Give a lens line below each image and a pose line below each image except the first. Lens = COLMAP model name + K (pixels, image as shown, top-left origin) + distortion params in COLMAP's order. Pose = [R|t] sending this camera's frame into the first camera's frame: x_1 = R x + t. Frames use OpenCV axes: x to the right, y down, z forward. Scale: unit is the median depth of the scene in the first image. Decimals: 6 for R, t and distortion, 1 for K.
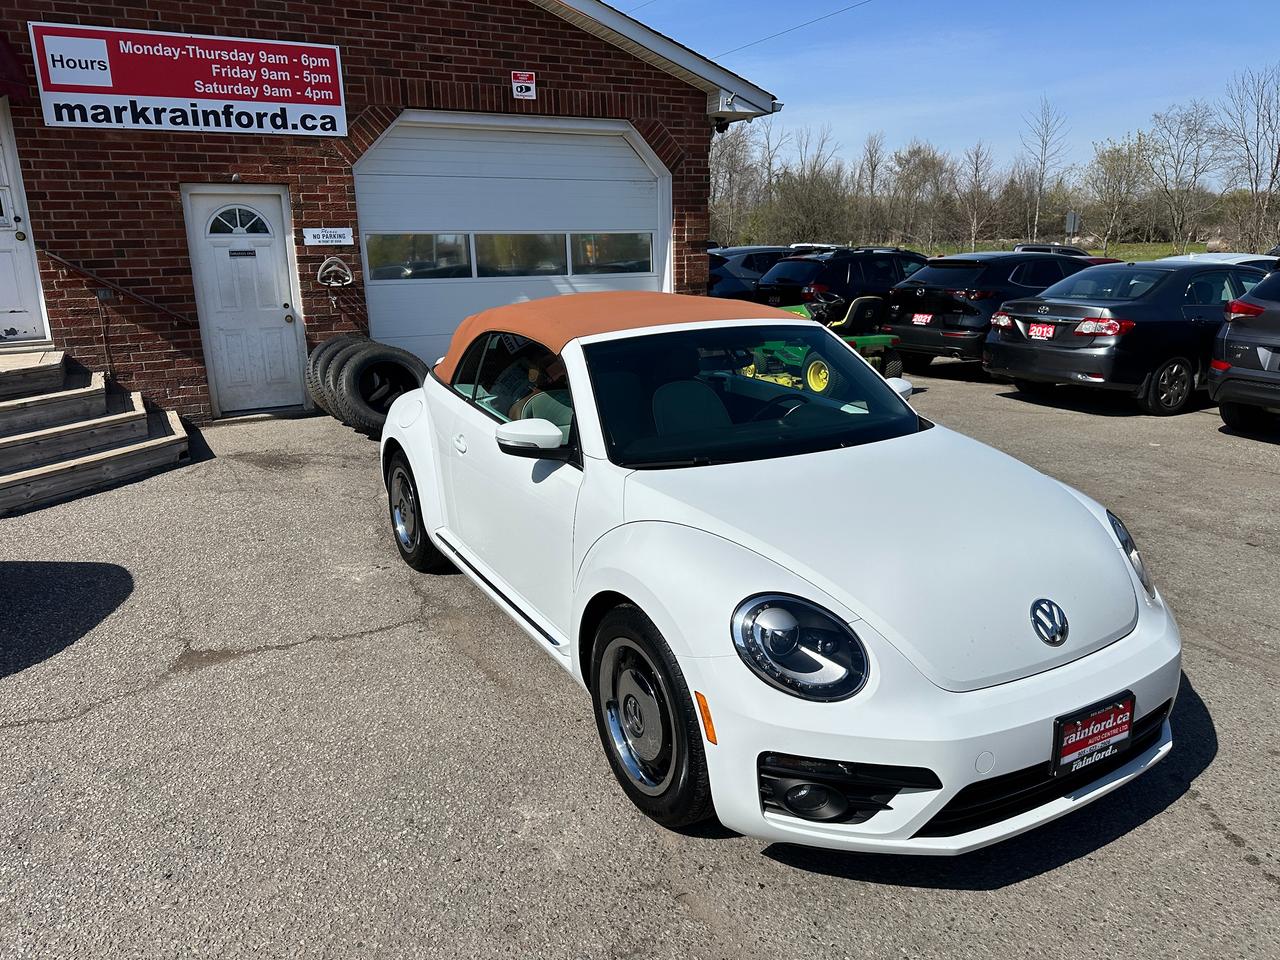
lens RADIAL K [[907.9, 0, 658.1], [0, 907.9, 526.2], [0, 0, 1]] dist [0.017613, -0.003982]
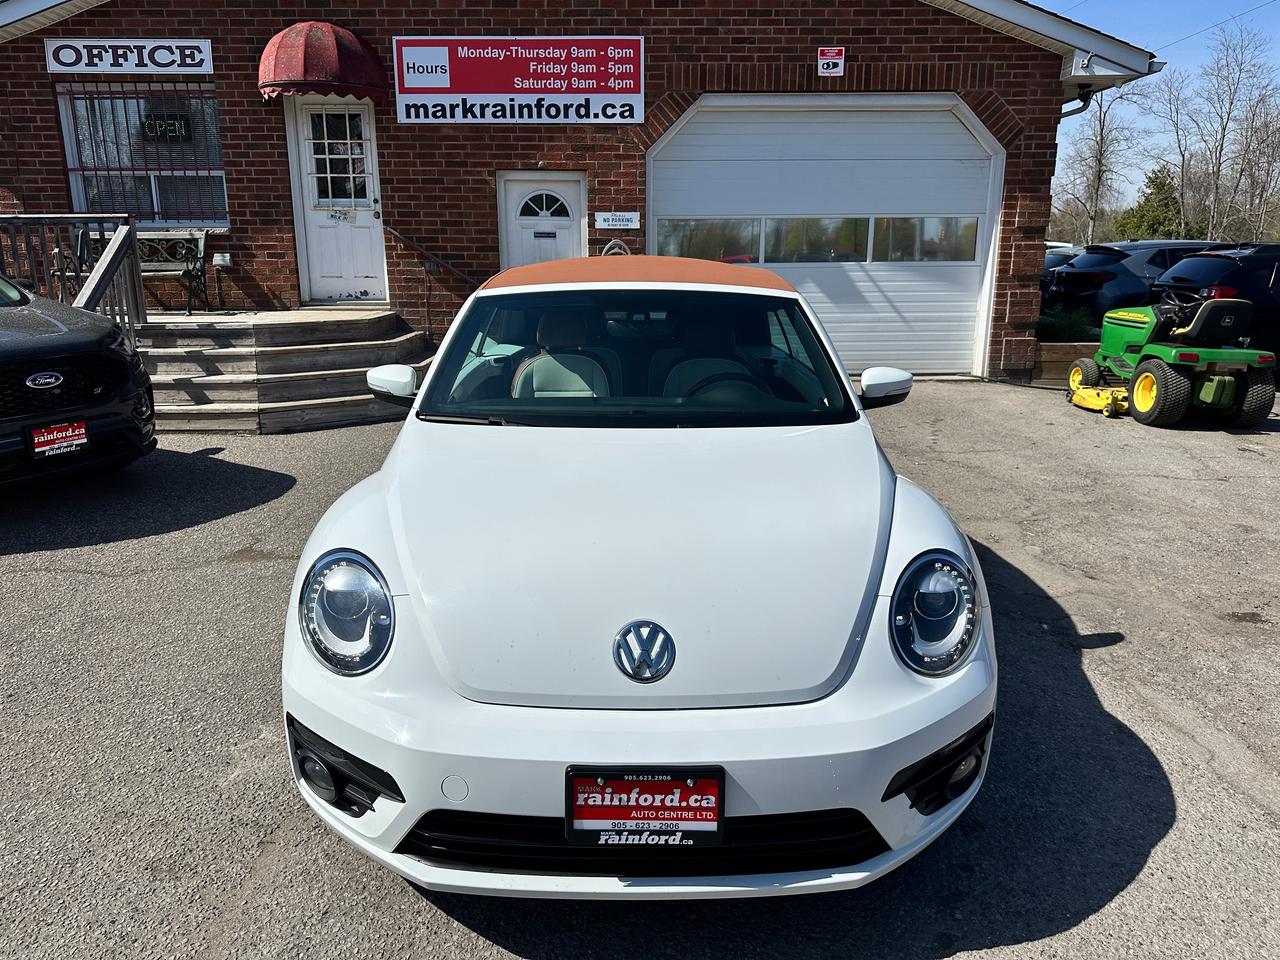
lens RADIAL K [[914.3, 0, 663.4], [0, 914.3, 522.0], [0, 0, 1]] dist [0.103466, -0.138975]
pose [[0.866073, 0.159509, -0.473787, 0.270168], [-0.167208, 0.985575, 0.026160, -0.009053], [0.471125, 0.056565, 0.880251, 0.106503]]
